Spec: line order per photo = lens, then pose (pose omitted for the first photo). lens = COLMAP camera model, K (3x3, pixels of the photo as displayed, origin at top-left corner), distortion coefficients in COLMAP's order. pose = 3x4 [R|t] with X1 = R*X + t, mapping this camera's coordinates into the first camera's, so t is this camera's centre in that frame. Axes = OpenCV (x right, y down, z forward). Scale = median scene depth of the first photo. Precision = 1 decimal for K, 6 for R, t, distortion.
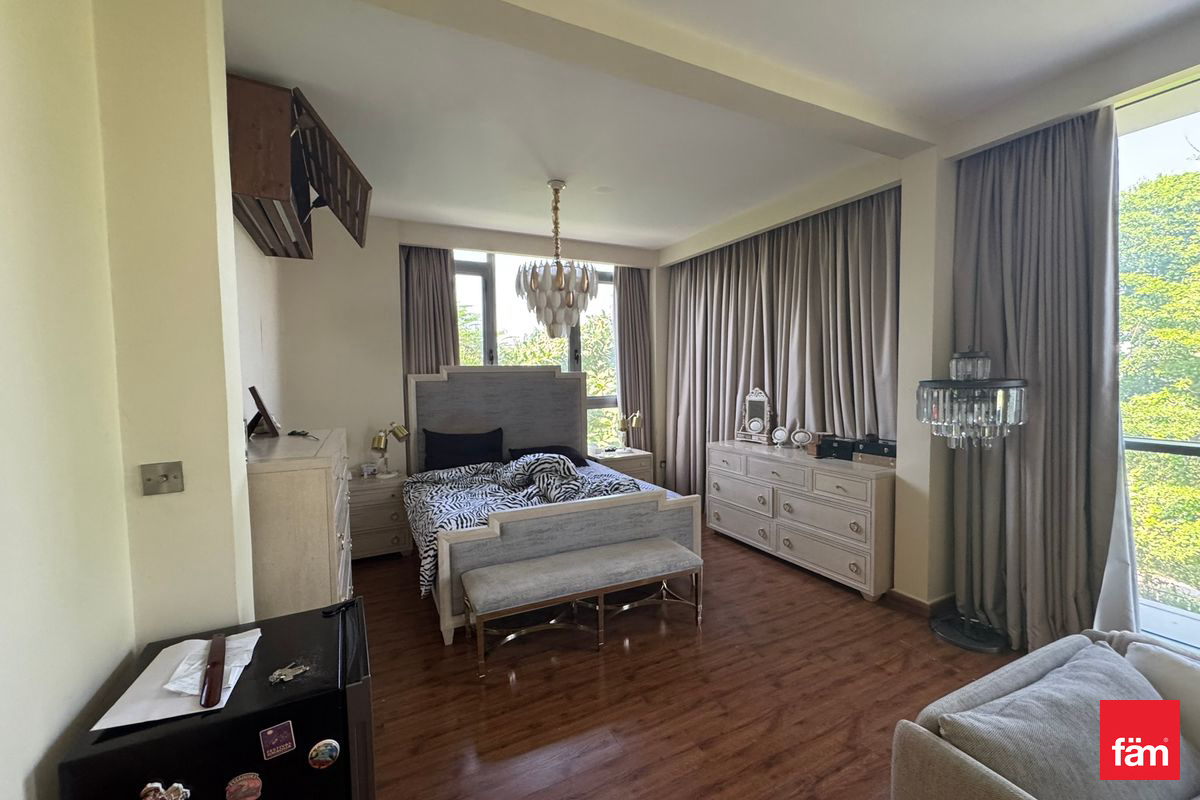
lens RADIAL K [[482.5, 0, 596.8], [0, 482.5, 399.6], [0, 0, 1]] dist [-0.003351, 0.000446]
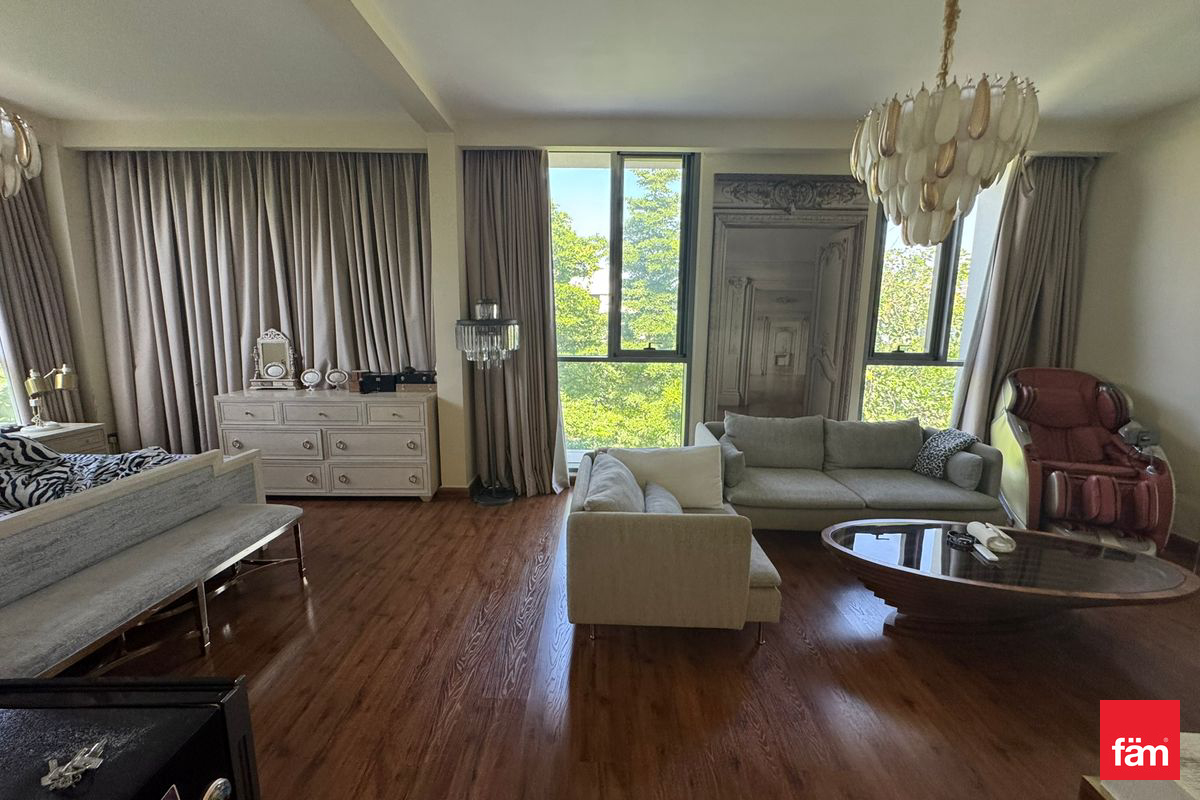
lens RADIAL K [[482.5, 0, 596.8], [0, 482.5, 399.6], [0, 0, 1]] dist [-0.003351, 0.000446]
pose [[0.451314, -0.123045, 0.883841, -0.262053], [0.034021, 0.992101, 0.120744, 0.023342], [-0.891716, -0.024424, 0.451935, 0.056392]]
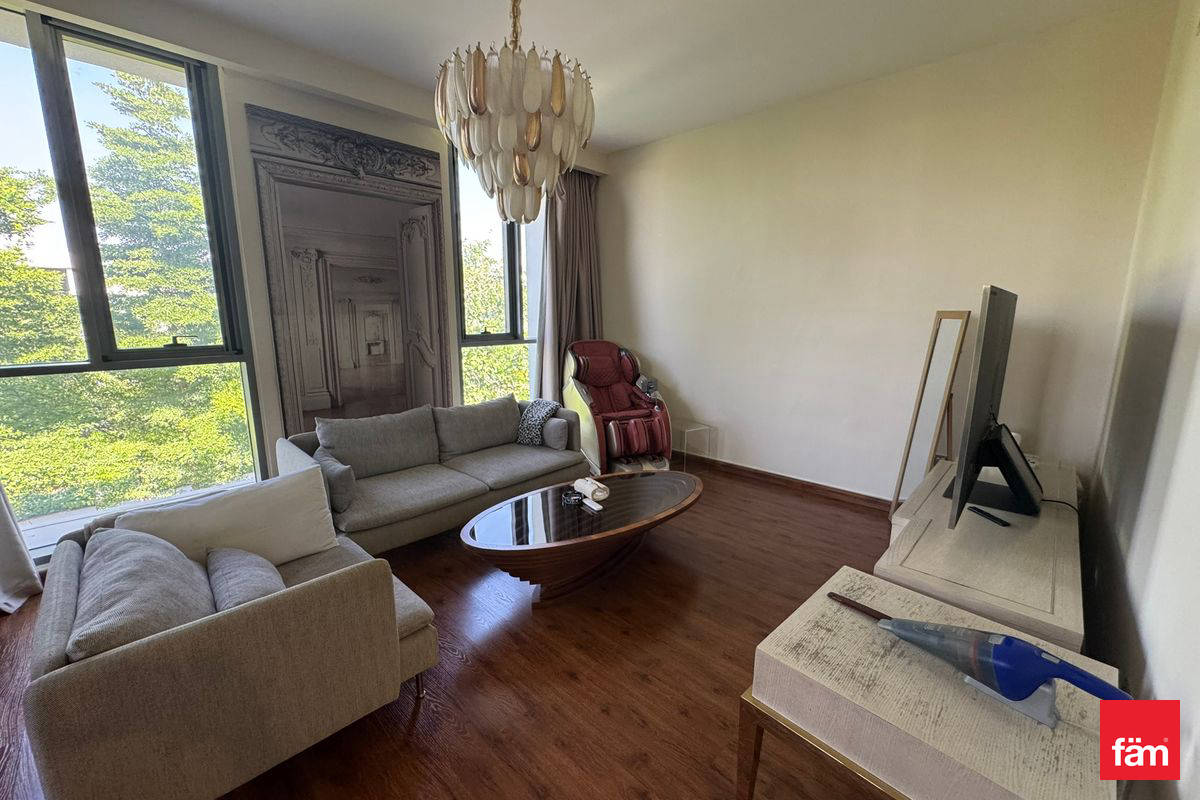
lens RADIAL K [[482.5, 0, 596.8], [0, 482.5, 399.6], [0, 0, 1]] dist [-0.003351, 0.000446]
pose [[-0.345875, -0.157548, 0.924959, -0.141019], [0.058302, 0.980288, 0.188774, 0.025145], [-0.936468, 0.119219, -0.329872, 0.097686]]
